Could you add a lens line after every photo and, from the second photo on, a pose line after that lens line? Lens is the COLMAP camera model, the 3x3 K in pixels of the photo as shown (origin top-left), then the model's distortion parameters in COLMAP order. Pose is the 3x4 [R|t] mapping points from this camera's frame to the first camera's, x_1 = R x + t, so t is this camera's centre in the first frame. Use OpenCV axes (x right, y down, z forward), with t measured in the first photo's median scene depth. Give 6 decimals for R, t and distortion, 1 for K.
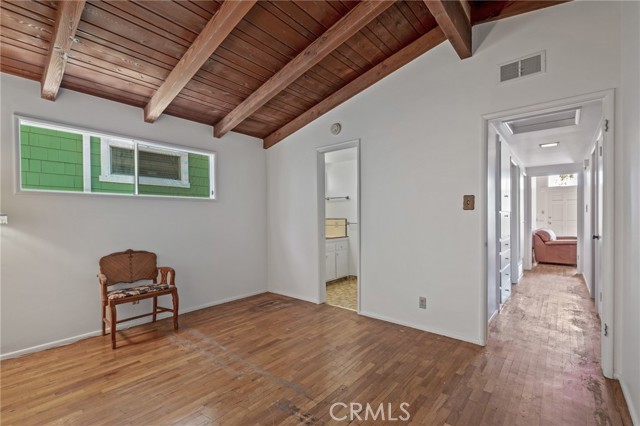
lens RADIAL K [[282.7, 0, 318.6], [0, 282.7, 216.0], [0, 0, 1]] dist [-0.000982, 0.000579]
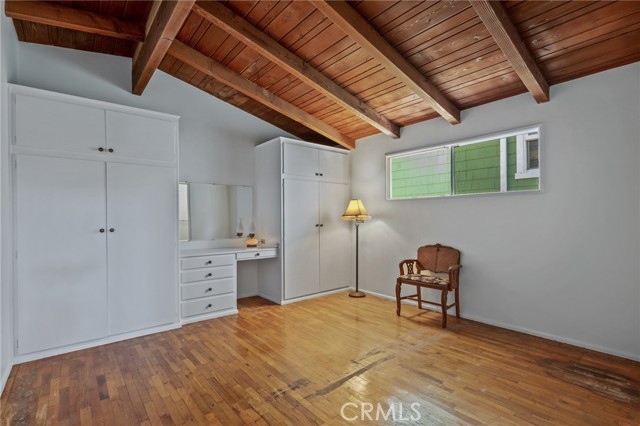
lens RADIAL K [[296.4, 0, 319.1], [0, 296.4, 215.9], [0, 0, 1]] dist [0.003148, 0.000191]
pose [[-0.152760, 0.001862, -0.988262, 0.562757], [0.014142, 0.999900, -0.000302, -0.000514], [0.988162, -0.014022, -0.152771, 0.675574]]
